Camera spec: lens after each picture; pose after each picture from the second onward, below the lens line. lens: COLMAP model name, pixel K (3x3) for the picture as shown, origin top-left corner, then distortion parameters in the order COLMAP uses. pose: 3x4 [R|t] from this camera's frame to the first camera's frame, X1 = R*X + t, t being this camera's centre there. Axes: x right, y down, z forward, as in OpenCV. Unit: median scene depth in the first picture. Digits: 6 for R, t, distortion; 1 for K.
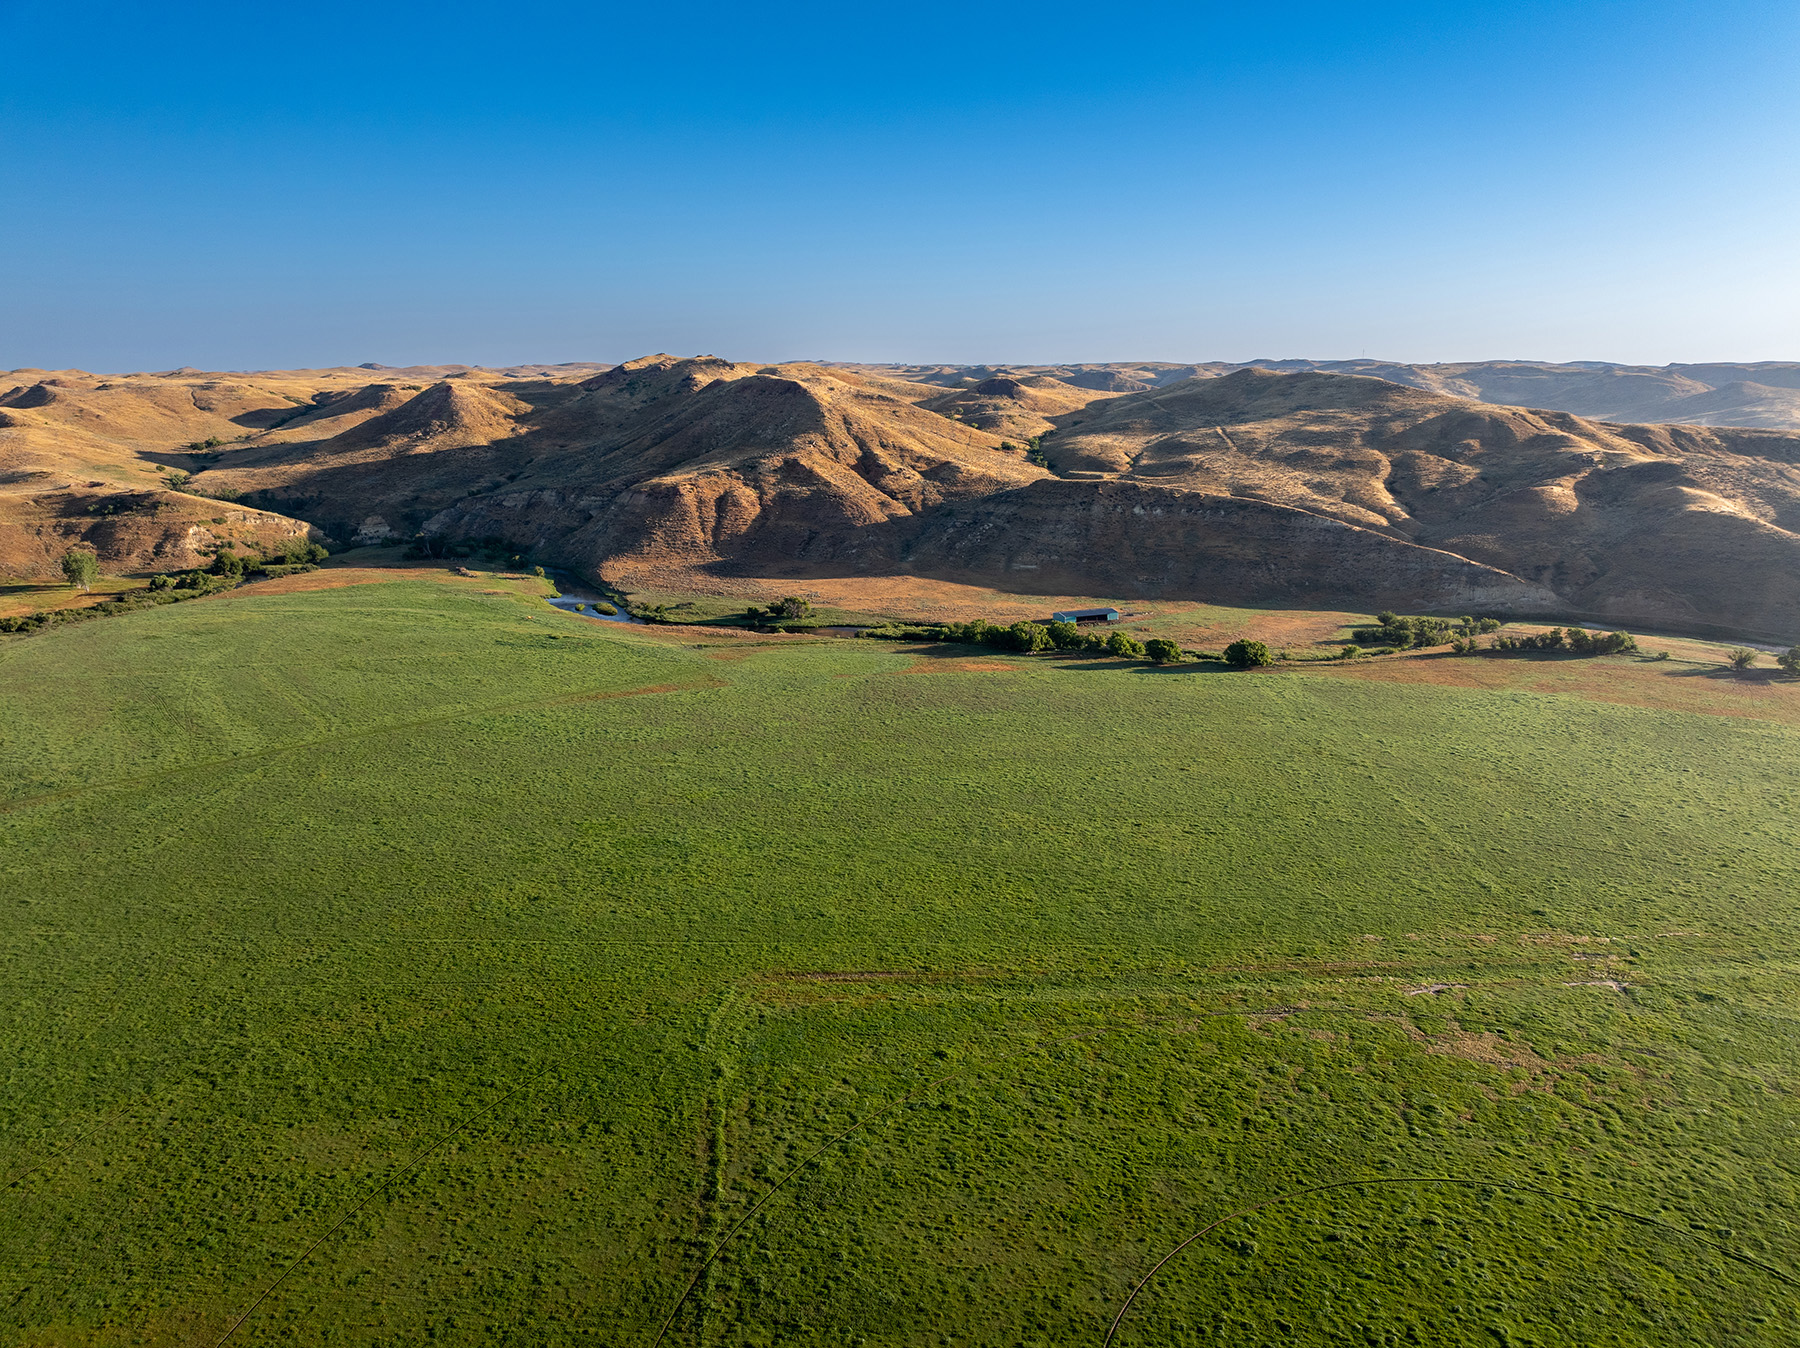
lens RADIAL K [[1269.0, 0, 908.0], [0, 1269.0, 669.6], [0, 0, 1]] dist [-0.031863, -0.007974]
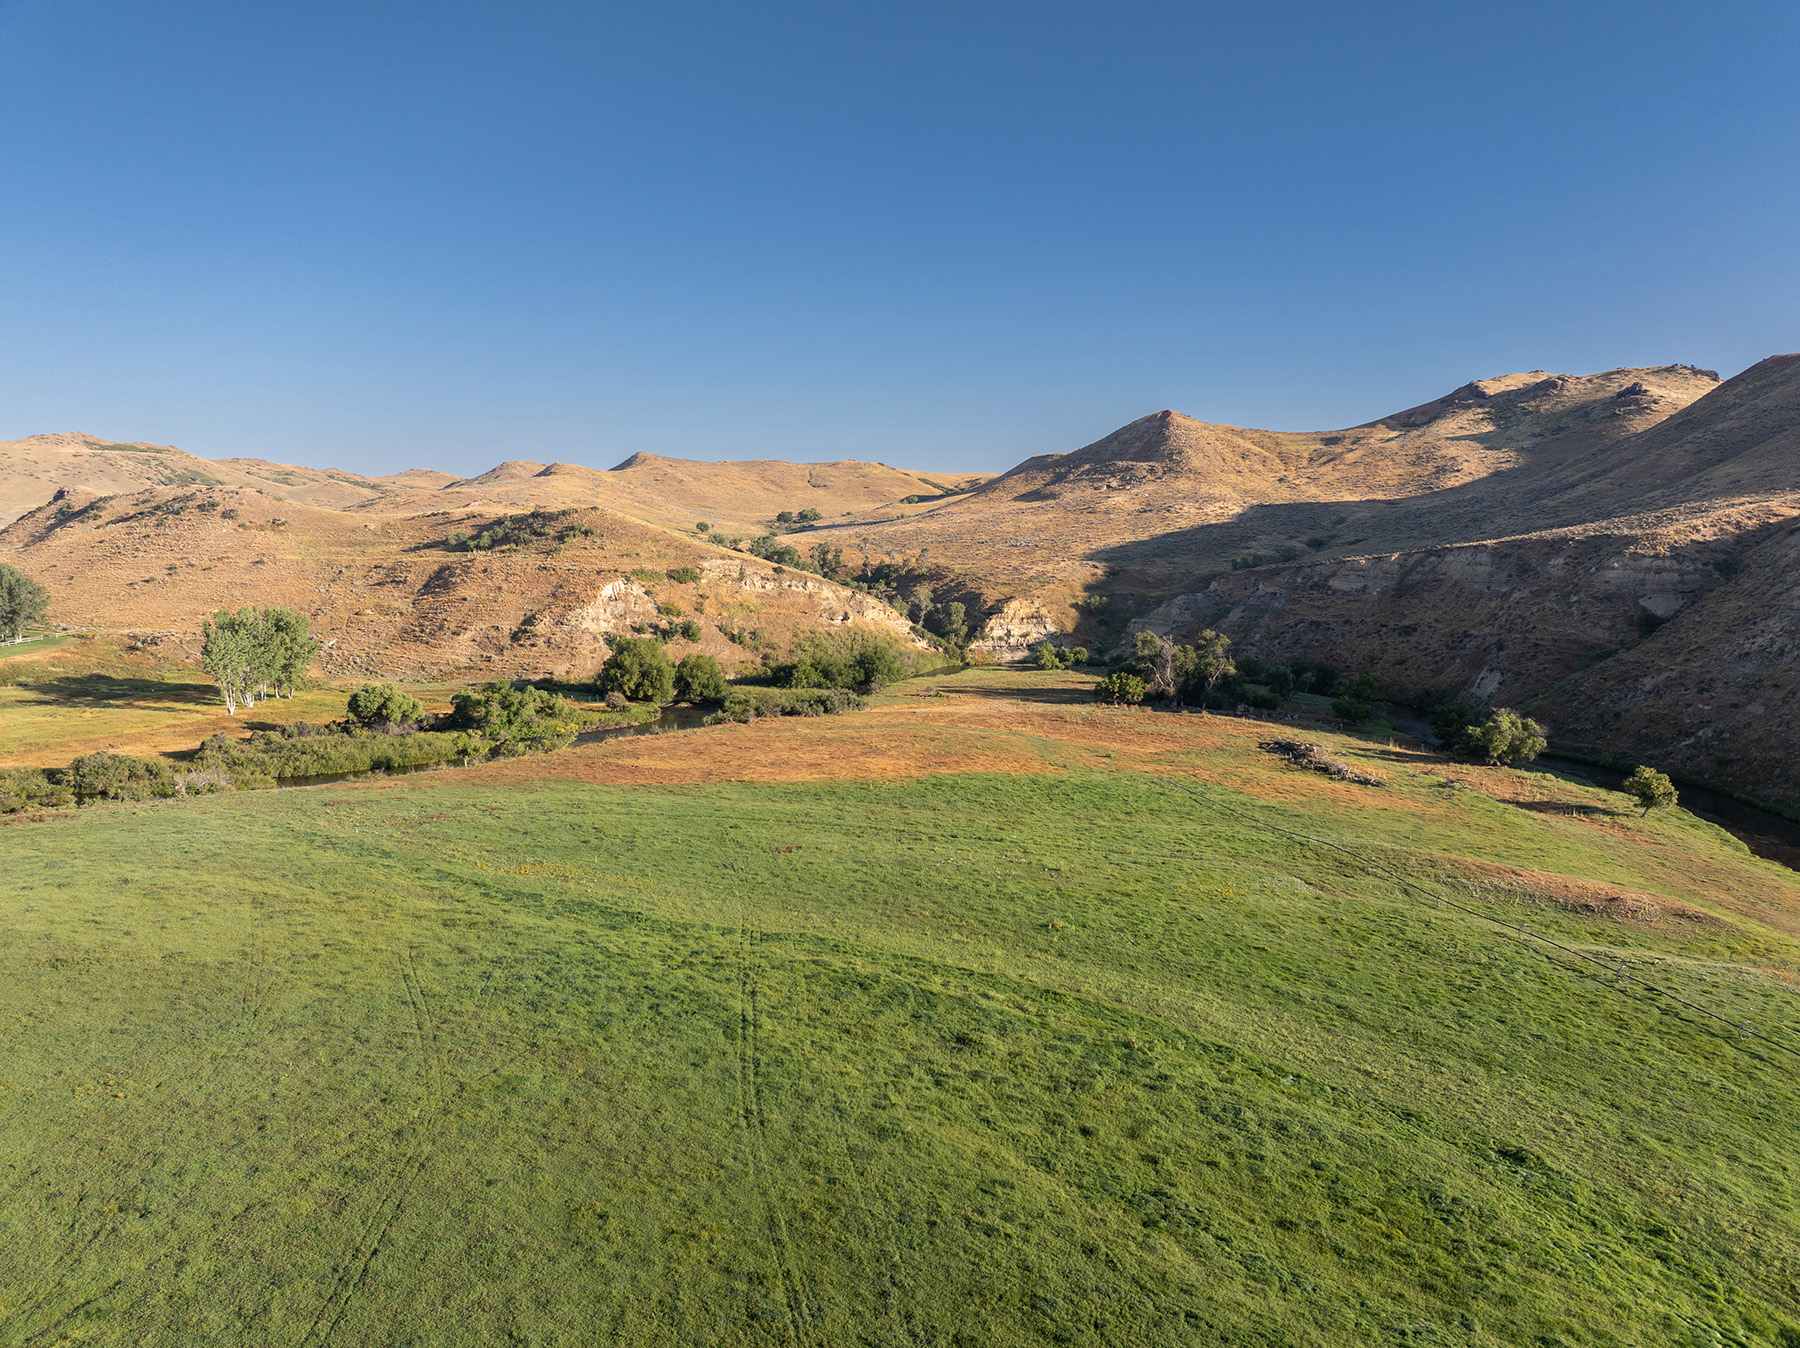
lens RADIAL K [[1259.7, 0, 909.6], [0, 1259.7, 673.3], [0, 0, 1]] dist [-0.030169, -0.010374]
pose [[0.886122, 0.064922, -0.458882, -0.304063], [-0.123172, 0.987521, -0.098137, -0.057490], [0.446785, 0.143483, 0.883061, 0.711037]]
